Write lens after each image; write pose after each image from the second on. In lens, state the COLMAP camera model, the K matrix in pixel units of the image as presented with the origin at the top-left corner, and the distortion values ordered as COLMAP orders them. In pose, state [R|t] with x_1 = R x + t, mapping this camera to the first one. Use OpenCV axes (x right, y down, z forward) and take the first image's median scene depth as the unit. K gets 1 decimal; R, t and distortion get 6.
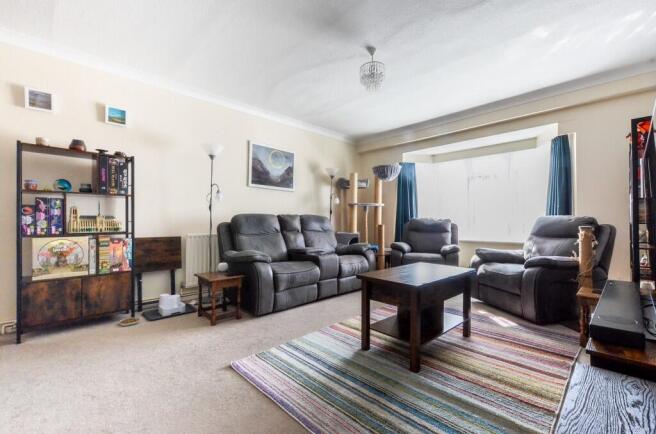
lens RADIAL K [[281.7, 0, 338.2], [0, 281.7, 219.2], [0, 0, 1]] dist [-0.000310, -0.000375]
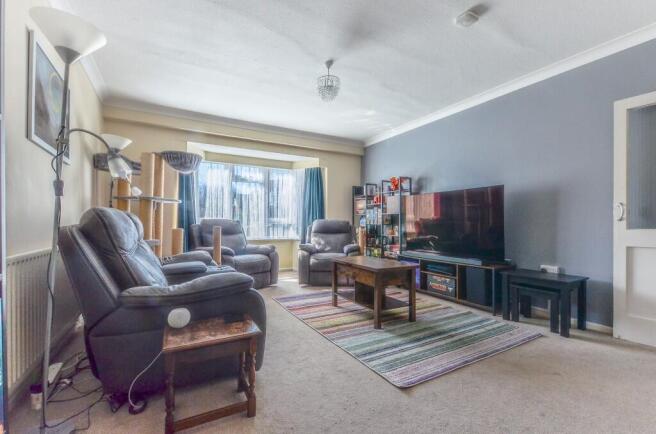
lens RADIAL K [[281.7, 0, 338.2], [0, 281.7, 219.2], [0, 0, 1]] dist [-0.000310, -0.000375]
pose [[0.266146, 0.011813, 0.963860, -0.967553], [-0.009150, 0.999911, -0.009728, 0.001517], [-0.963889, -0.006231, 0.266231, 0.724817]]
